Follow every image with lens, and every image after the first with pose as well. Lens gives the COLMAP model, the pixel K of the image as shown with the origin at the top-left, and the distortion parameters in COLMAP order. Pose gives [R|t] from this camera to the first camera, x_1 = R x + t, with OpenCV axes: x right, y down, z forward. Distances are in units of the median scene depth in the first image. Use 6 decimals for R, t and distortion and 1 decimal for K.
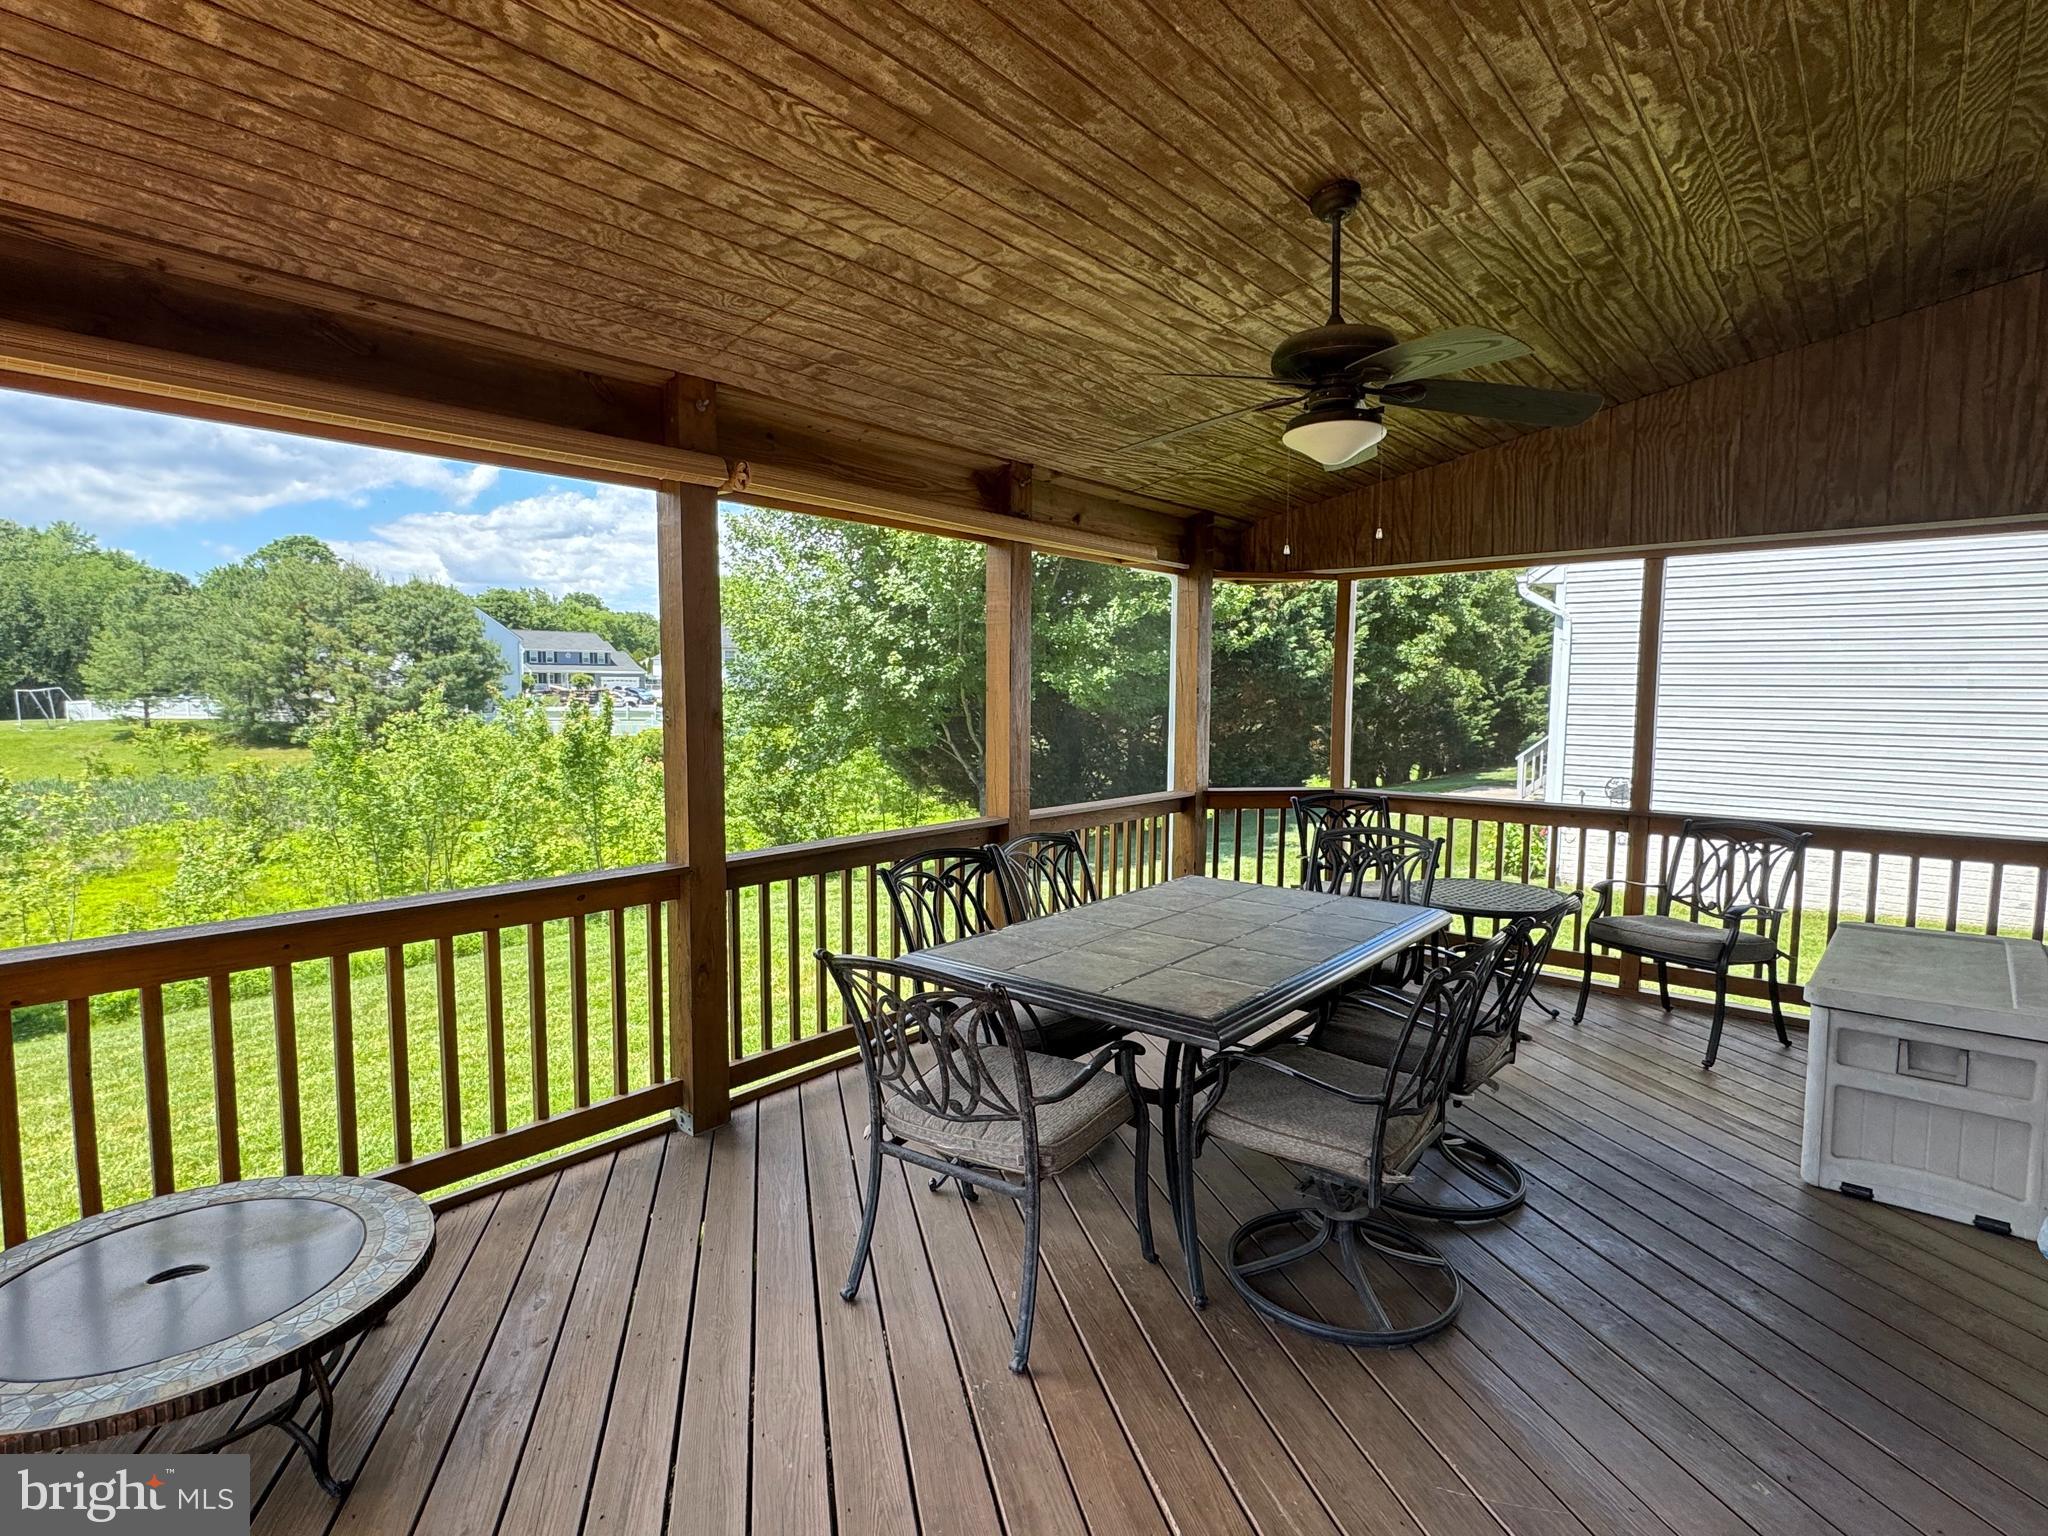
lens RADIAL K [[1024.9, 0, 1024.0], [0, 1024.9, 768.0], [0, 0, 1]] dist [-0.058331, -0.000096]
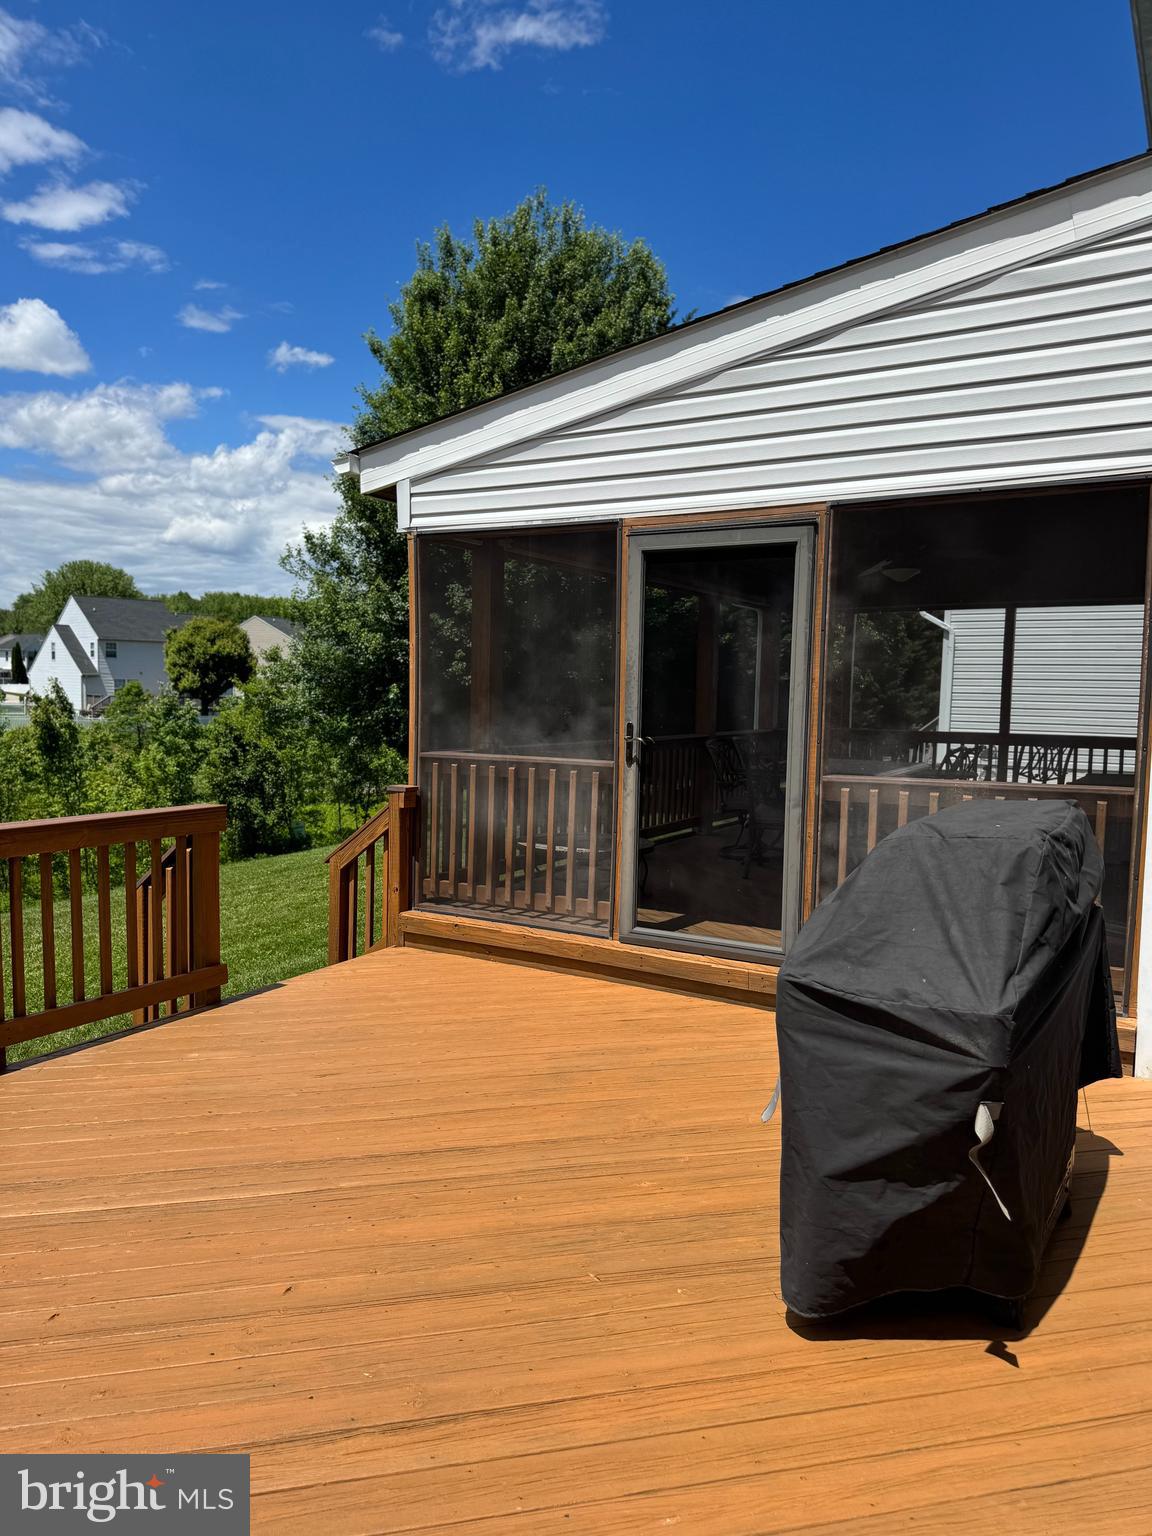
lens RADIAL K [[1075.3, 0, 576.0], [0, 1075.3, 768.0], [0, 0, 1]] dist [0.030179, 0.000063]
pose [[0.983737, -0.001113, 0.179614, -0.592325], [0.001858, 0.999990, -0.003983, 0.107151], [-0.179608, 0.004252, 0.983729, -0.935365]]
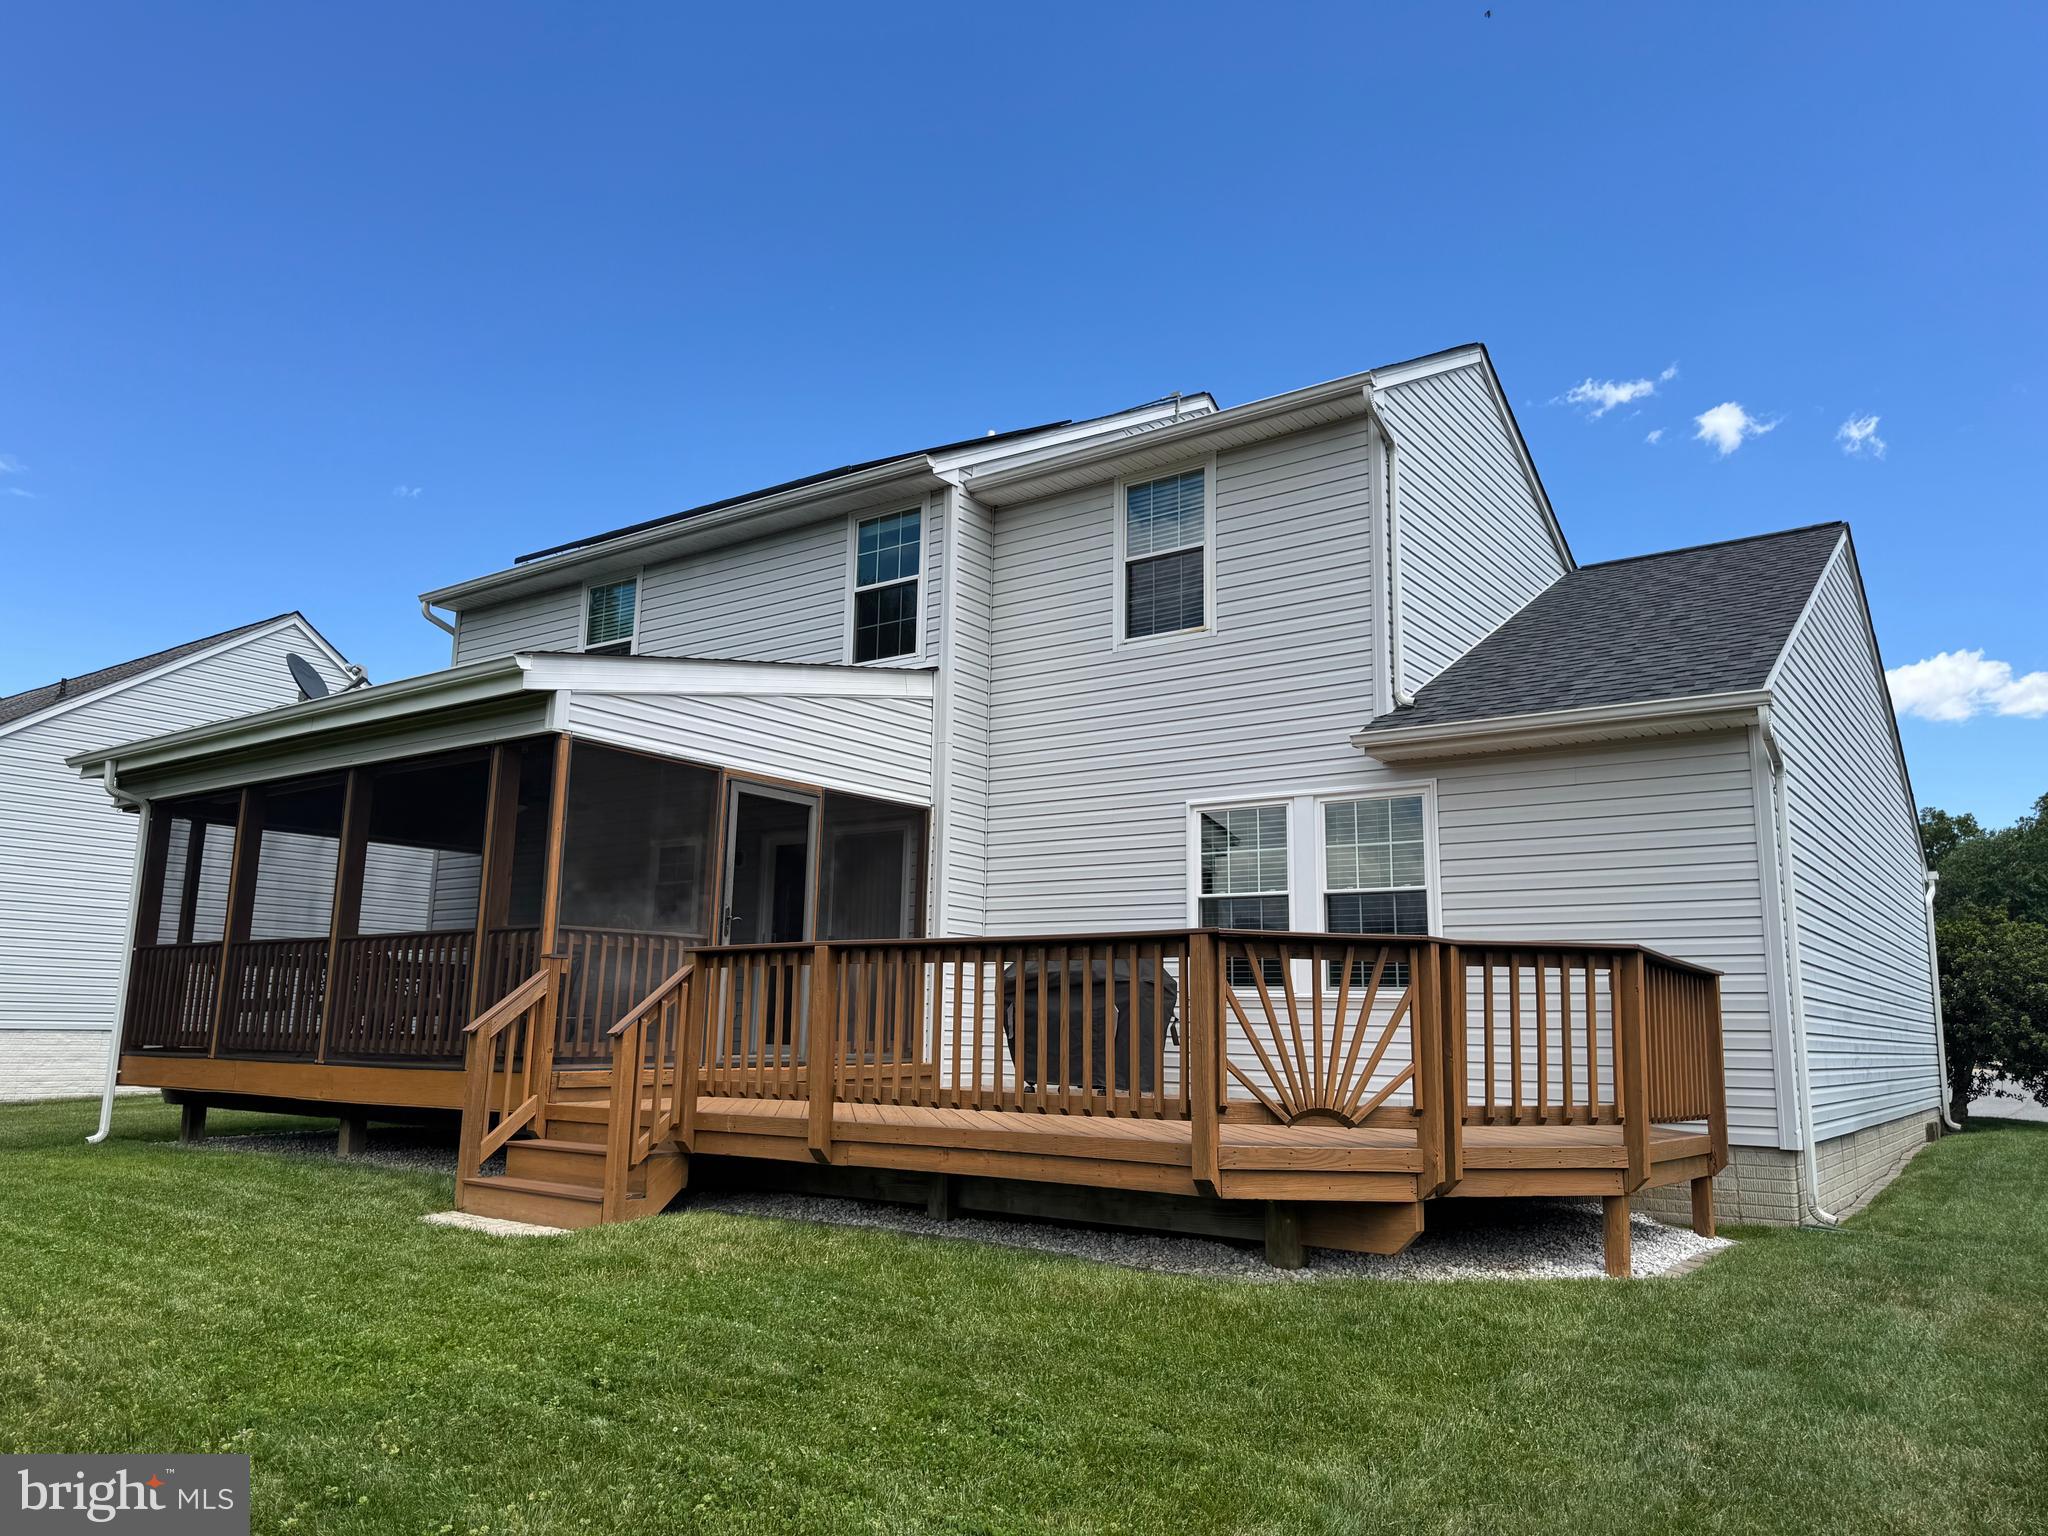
lens RADIAL K [[1433.8, 0, 1024.0], [0, 1433.8, 768.0], [0, 0, 1]] dist [0.030179, 0.000063]
pose [[-0.083633, 0.165917, 0.982587, -2.508413], [0.059028, 0.985135, -0.161323, 0.223003], [-0.994747, 0.044509, -0.092183, -0.105233]]
